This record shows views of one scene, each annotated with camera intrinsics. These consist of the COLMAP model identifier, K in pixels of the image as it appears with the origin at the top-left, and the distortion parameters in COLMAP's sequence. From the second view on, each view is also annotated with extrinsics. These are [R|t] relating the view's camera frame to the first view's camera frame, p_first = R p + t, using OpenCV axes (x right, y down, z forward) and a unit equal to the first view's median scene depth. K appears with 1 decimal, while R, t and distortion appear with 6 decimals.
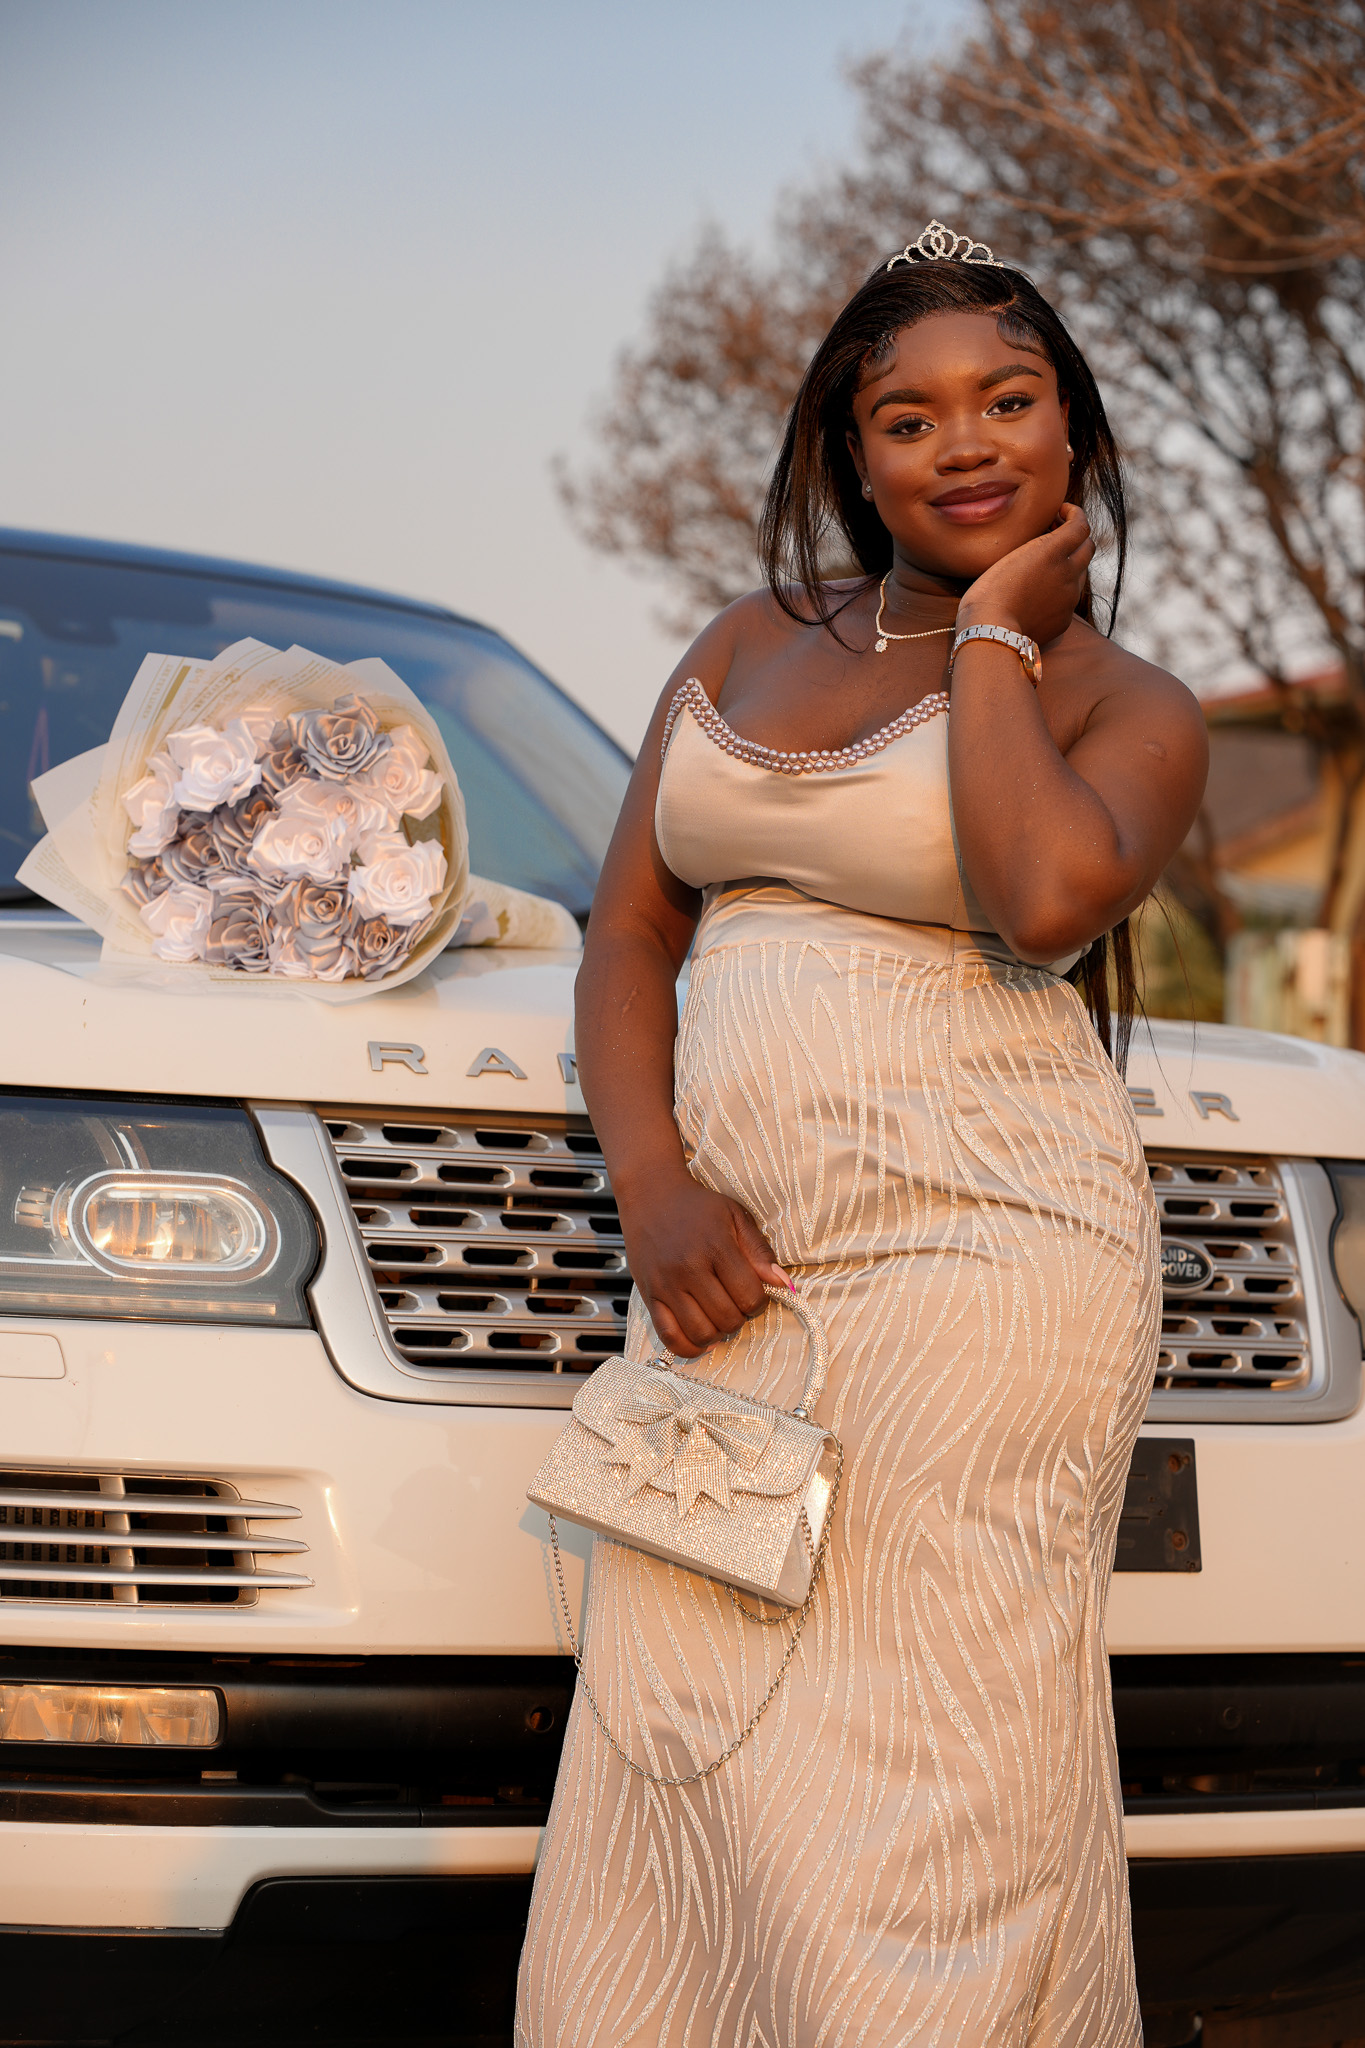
lens RADIAL K [[5174.2, 0, 682.5], [0, 5174.2, 1024.0], [0, 0, 1]] dist [0.400130, -0.253349]
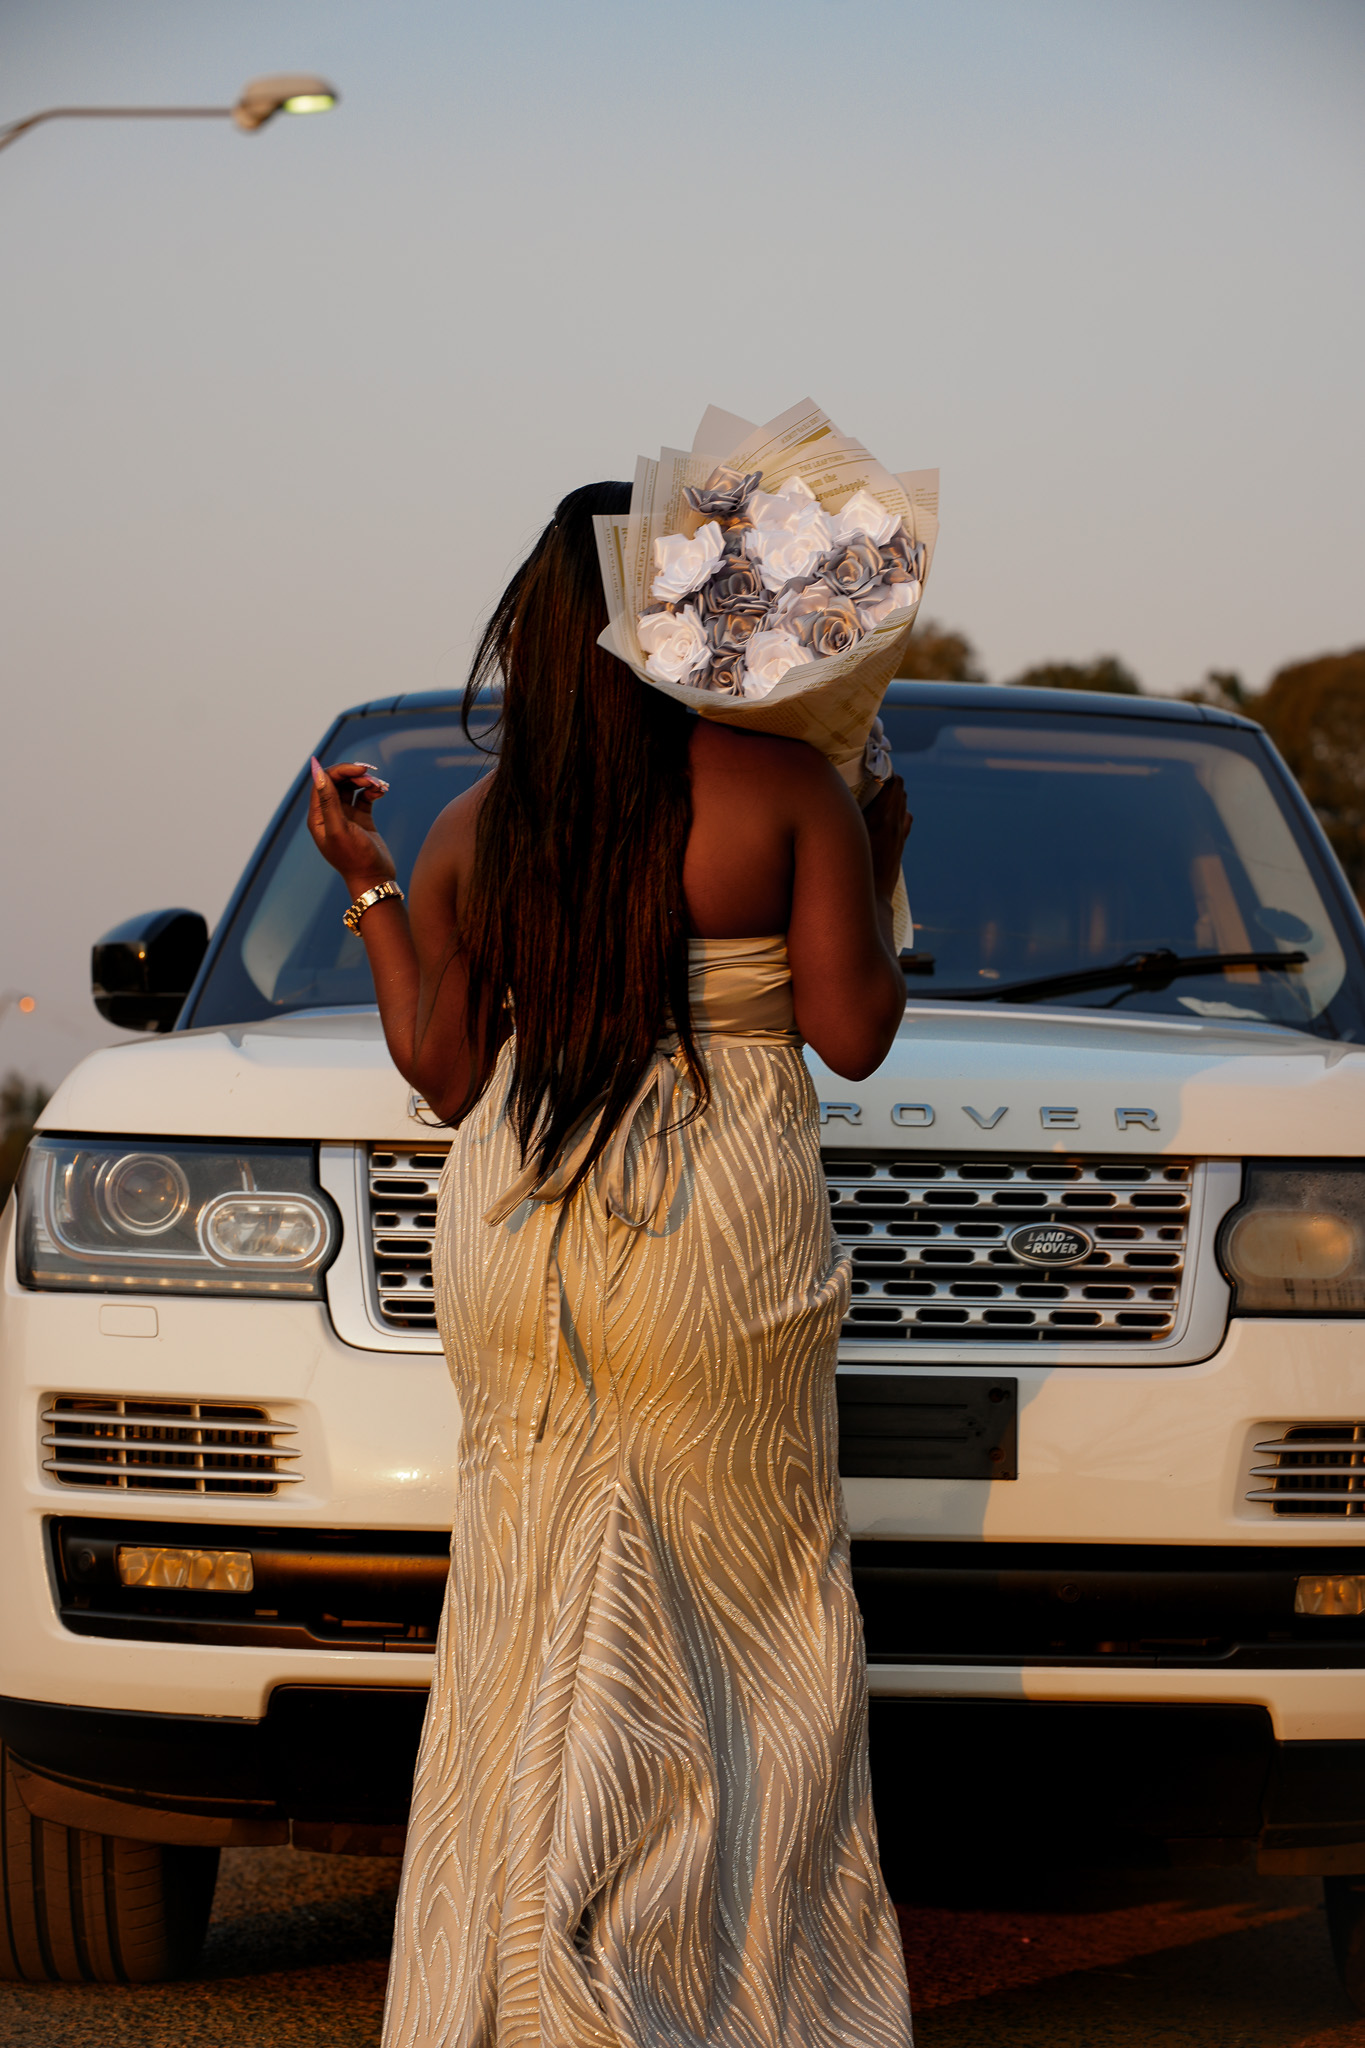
lens RADIAL K [[5174.2, 0, 682.5], [0, 5174.2, 1024.0], [0, 0, 1]] dist [0.400130, -0.253349]
pose [[0.849290, -0.043547, -0.526127, 0.754597], [0.038770, 0.999046, -0.020106, 0.015402], [0.526501, -0.003322, 0.850168, -0.150723]]
